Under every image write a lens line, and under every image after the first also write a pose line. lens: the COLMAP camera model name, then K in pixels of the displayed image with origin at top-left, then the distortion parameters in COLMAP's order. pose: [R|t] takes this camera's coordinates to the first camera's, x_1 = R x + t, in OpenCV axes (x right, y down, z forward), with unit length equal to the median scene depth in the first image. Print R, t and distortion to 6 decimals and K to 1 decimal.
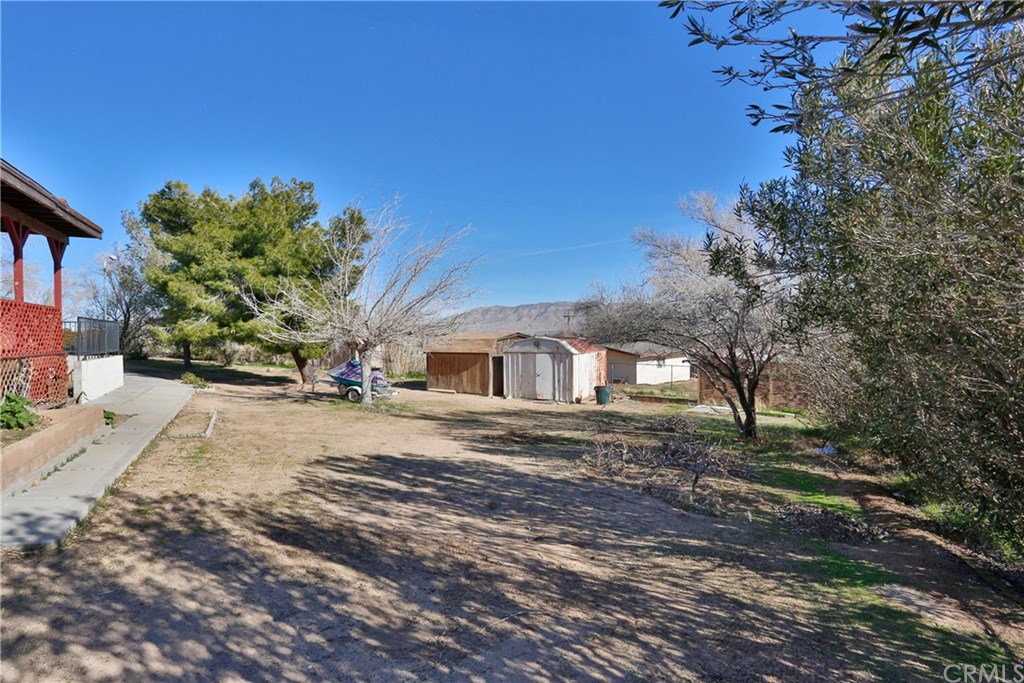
lens RADIAL K [[553.3, 0, 511.9], [0, 553.3, 332.6], [0, 0, 1]] dist [-0.036972, 0.012297]
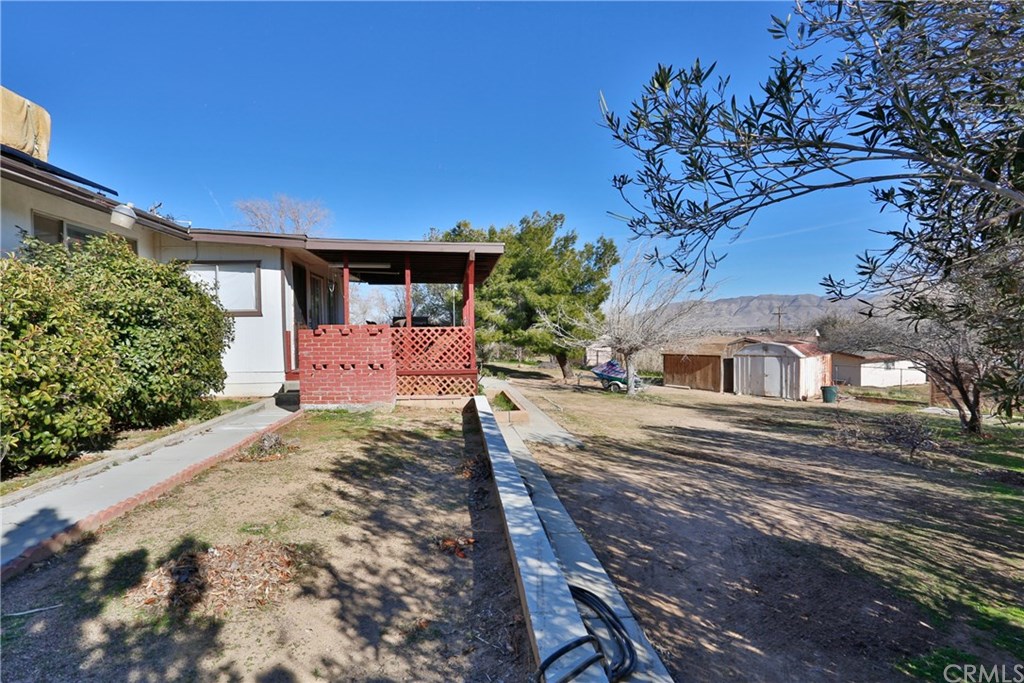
lens RADIAL K [[553.3, 0, 516.7], [0, 553.3, 347.6], [0, 0, 1]] dist [-0.036972, 0.012297]
pose [[0.943721, 0.006916, -0.330670, -0.065922], [0.004075, 0.999462, 0.032534, -0.020403], [0.330717, -0.032051, 0.943186, -0.250623]]
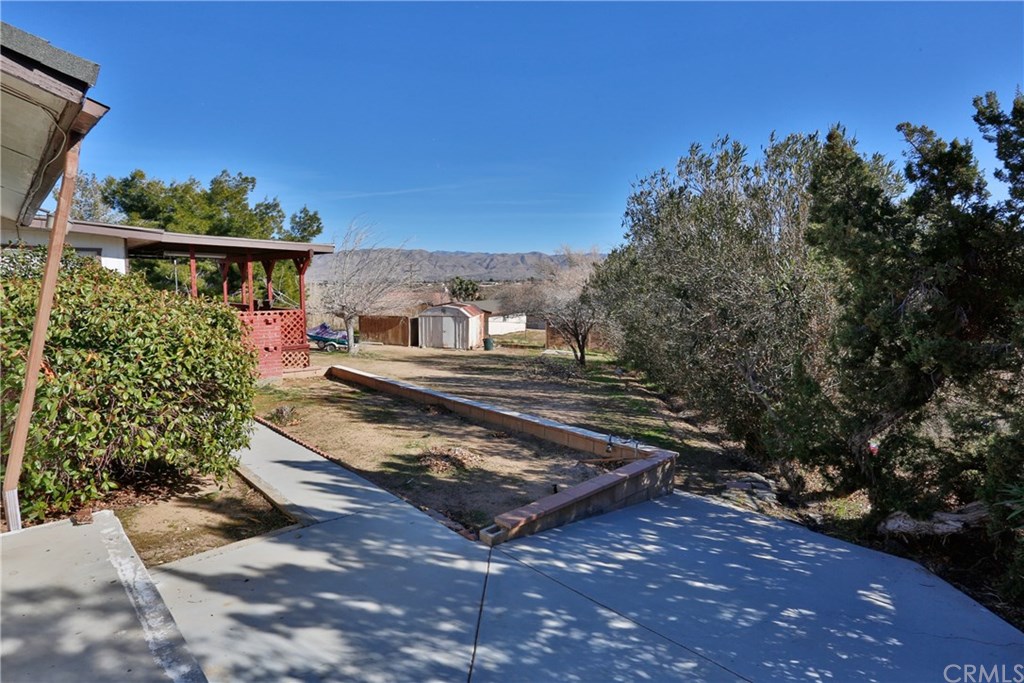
lens RADIAL K [[553.3, 0, 510.9], [0, 553.3, 341.9], [0, 0, 1]] dist [-0.036972, 0.012297]
pose [[0.950307, -0.017040, 0.310848, -0.244474], [-0.017725, 0.993920, 0.108672, -0.059242], [-0.310810, -0.108782, 0.944227, -0.451187]]
